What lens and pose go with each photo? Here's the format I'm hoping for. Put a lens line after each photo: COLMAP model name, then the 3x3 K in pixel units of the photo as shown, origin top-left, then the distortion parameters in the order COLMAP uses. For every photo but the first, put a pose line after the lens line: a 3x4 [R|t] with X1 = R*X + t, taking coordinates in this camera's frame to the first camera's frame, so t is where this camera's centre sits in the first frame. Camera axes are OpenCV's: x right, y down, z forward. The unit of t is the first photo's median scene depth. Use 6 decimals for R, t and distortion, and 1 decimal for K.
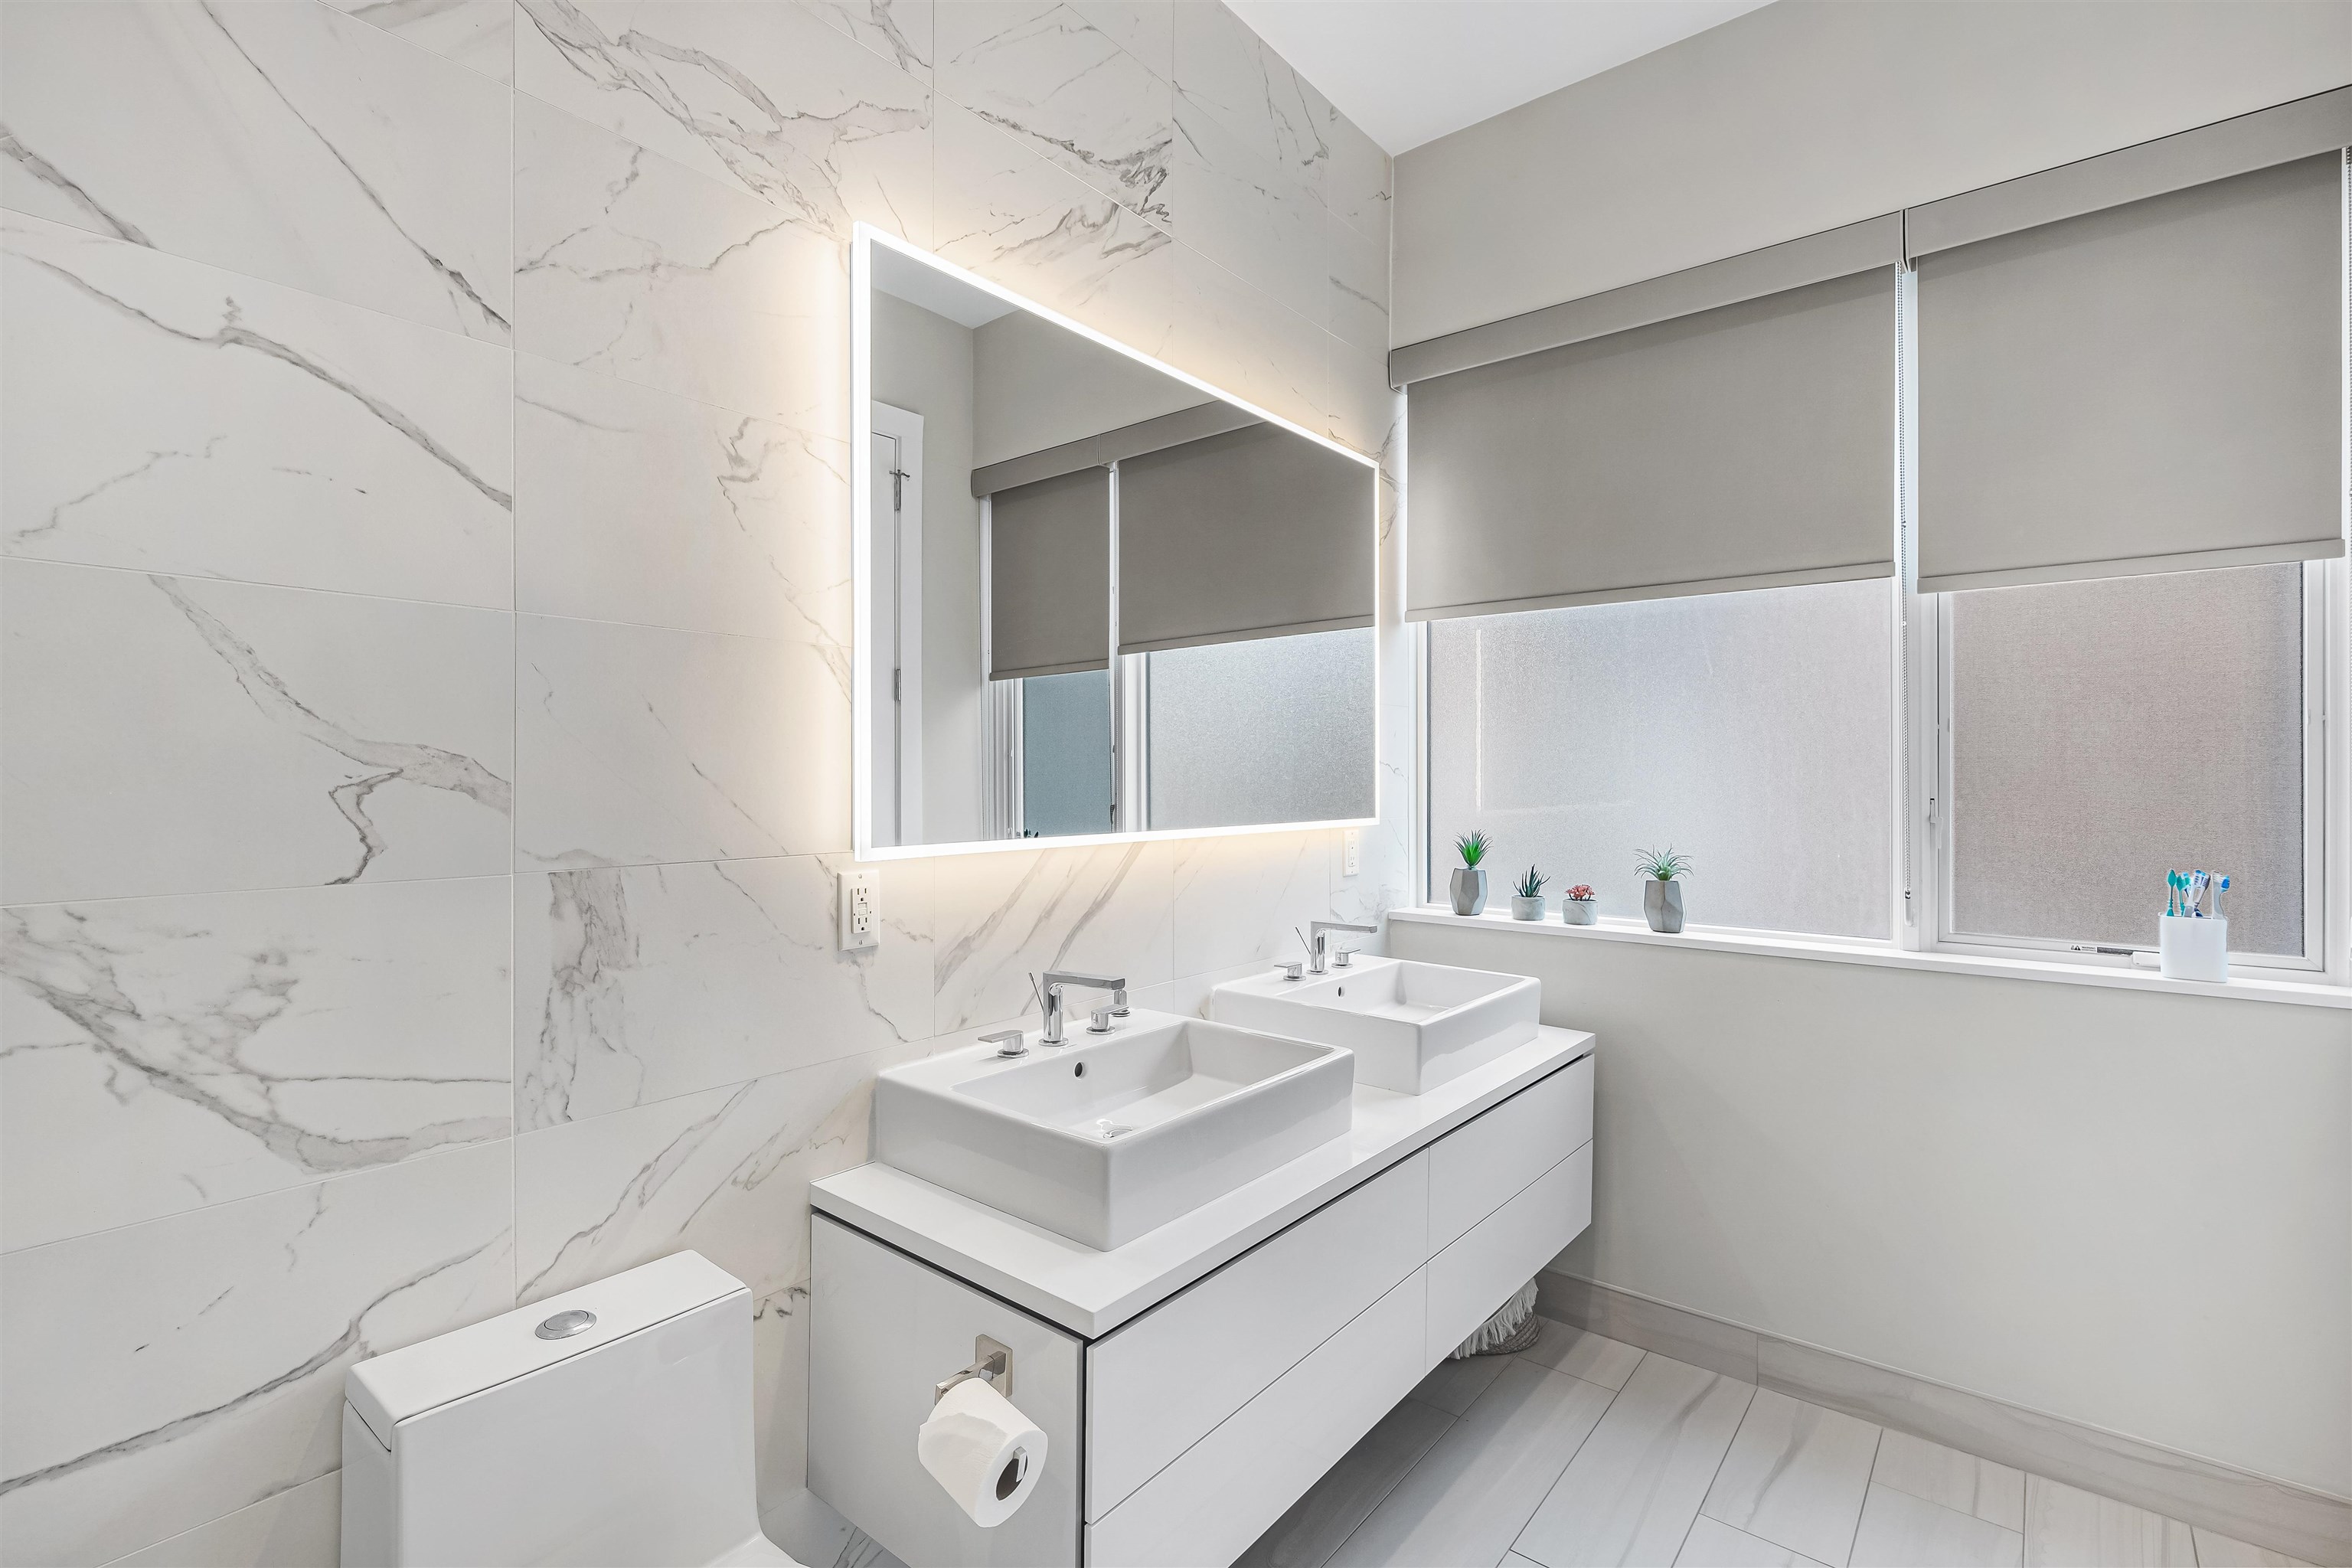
lens RADIAL K [[1053.2, 0, 1174.2], [0, 1053.2, 773.5], [0, 0, 1]] dist [0.001035, 0.000184]
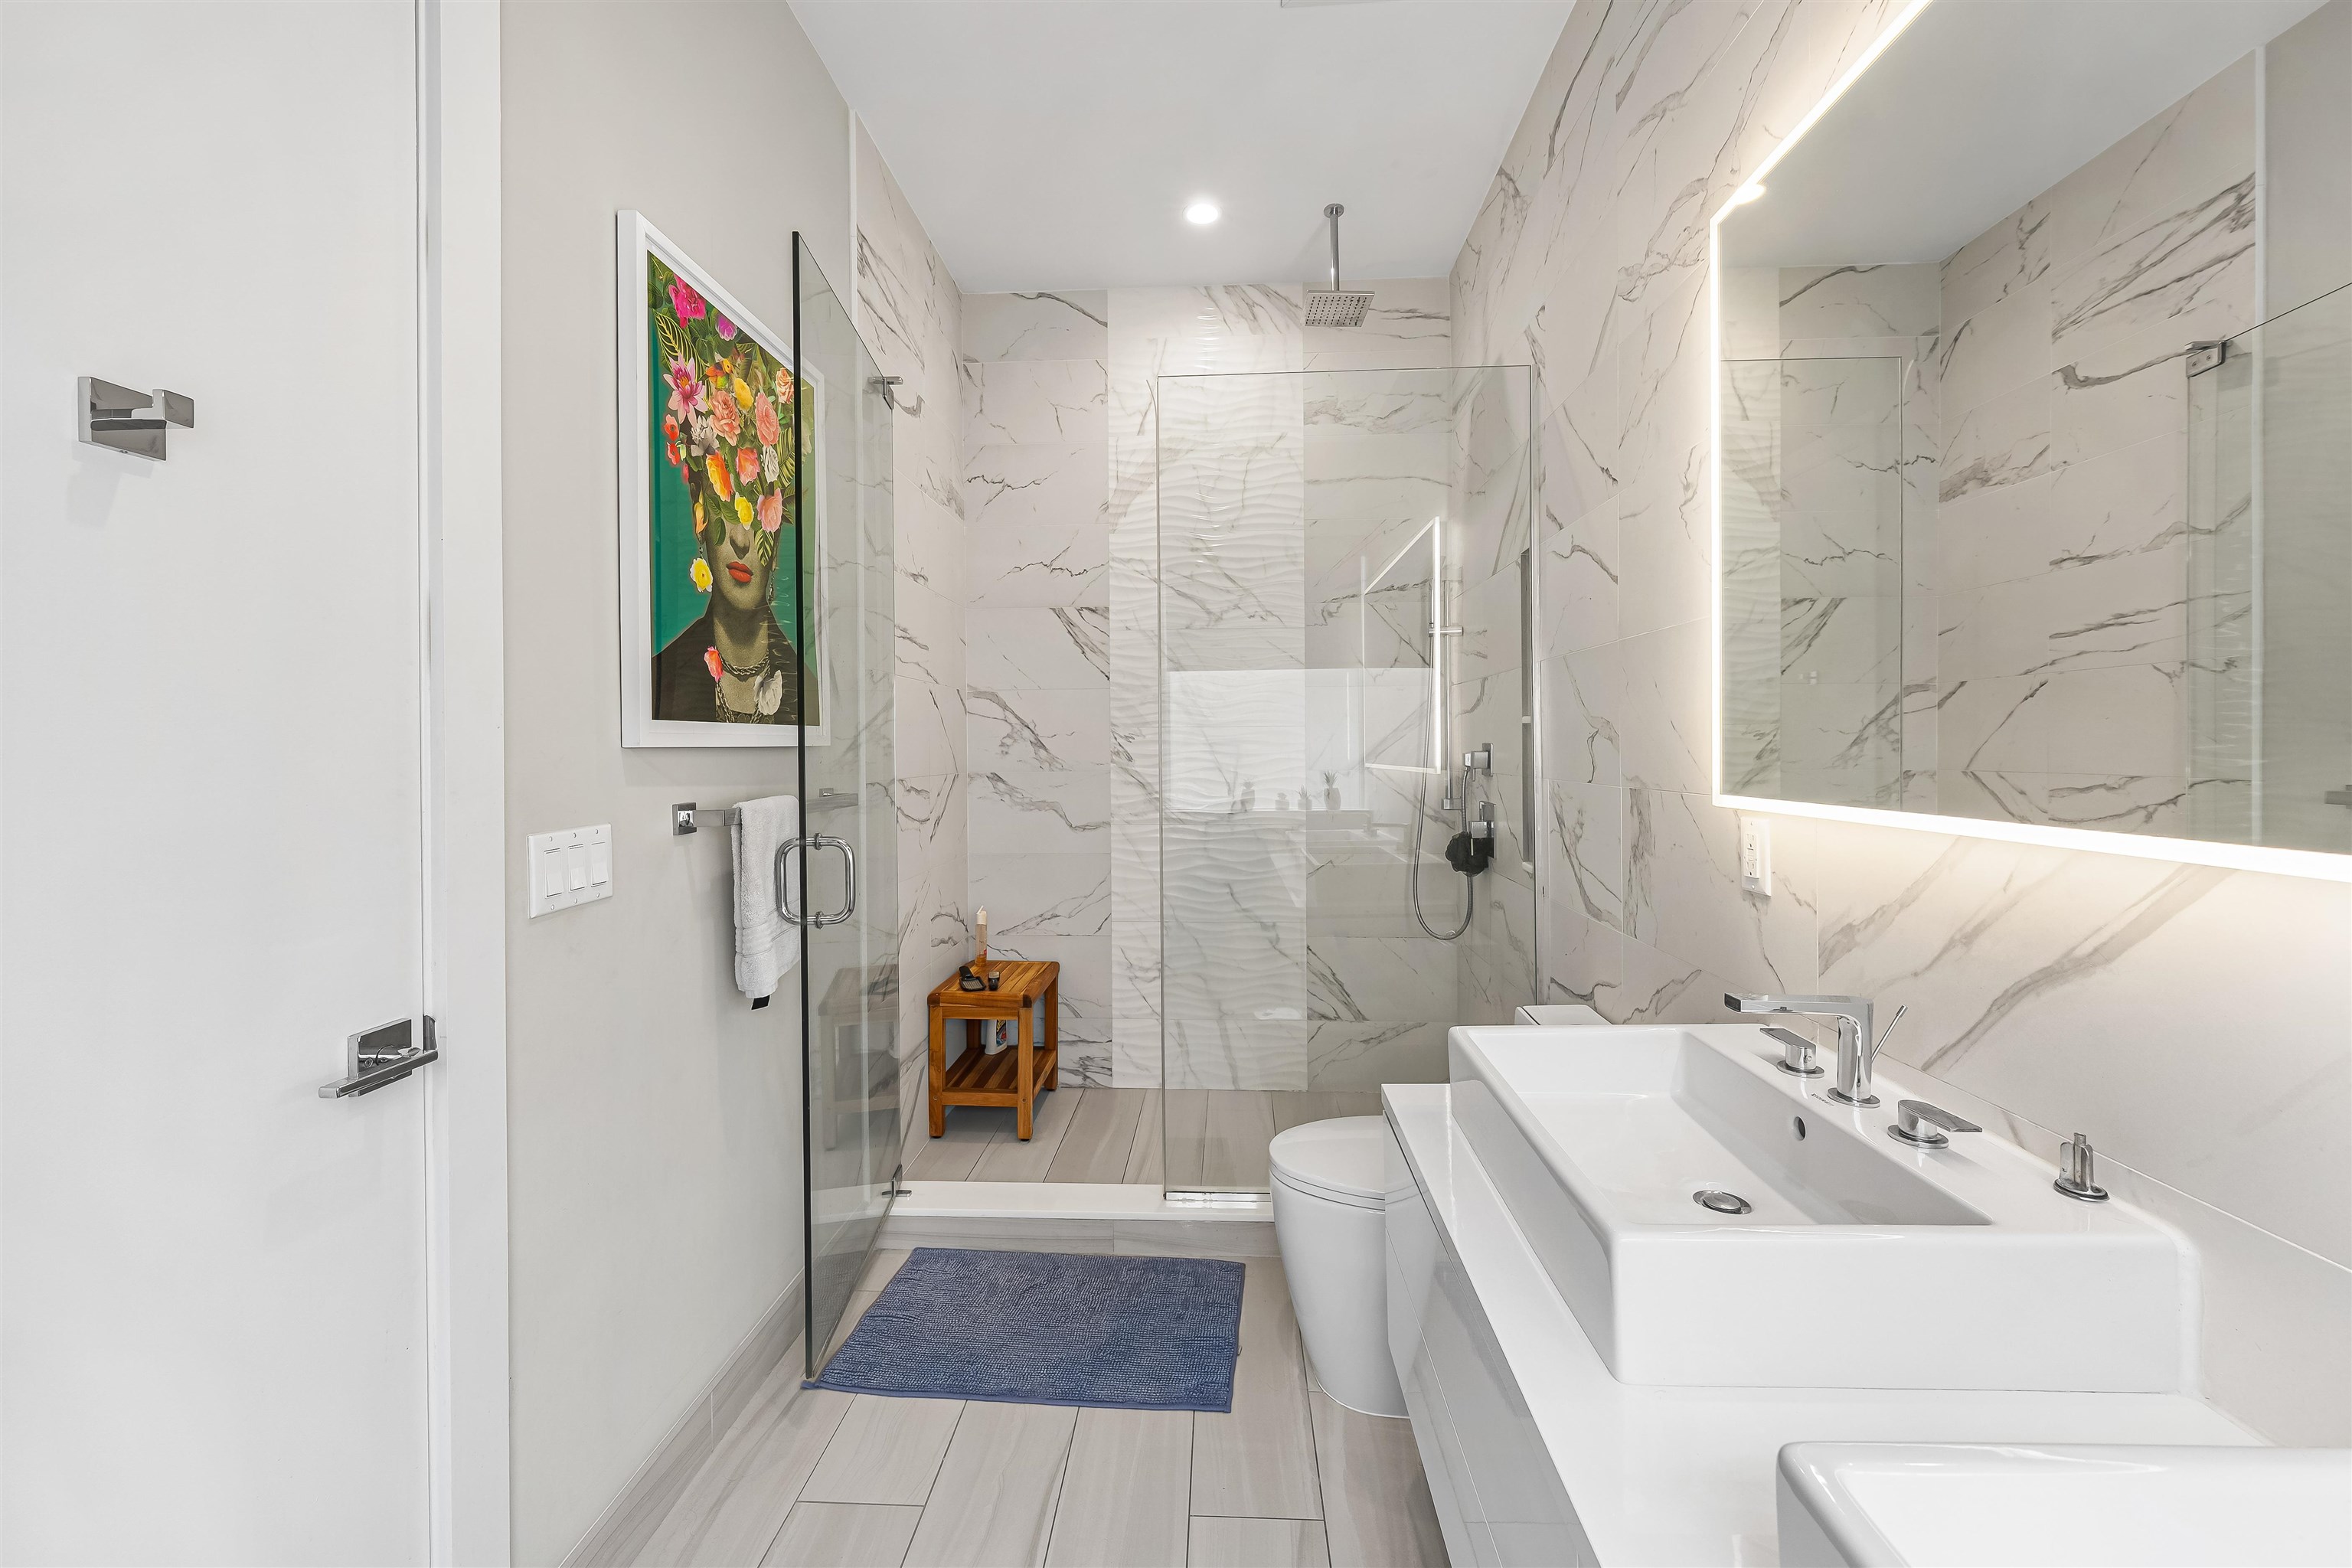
lens RADIAL K [[903.6, 0, 1180.7], [0, 903.6, 762.4], [0, 0, 1]] dist [-0.000044, 0.000496]
pose [[-0.806034, 0.006462, -0.591833, 0.598782], [-0.001936, 0.999906, 0.013553, 0.024262], [0.591866, 0.012070, -0.805946, 1.218472]]
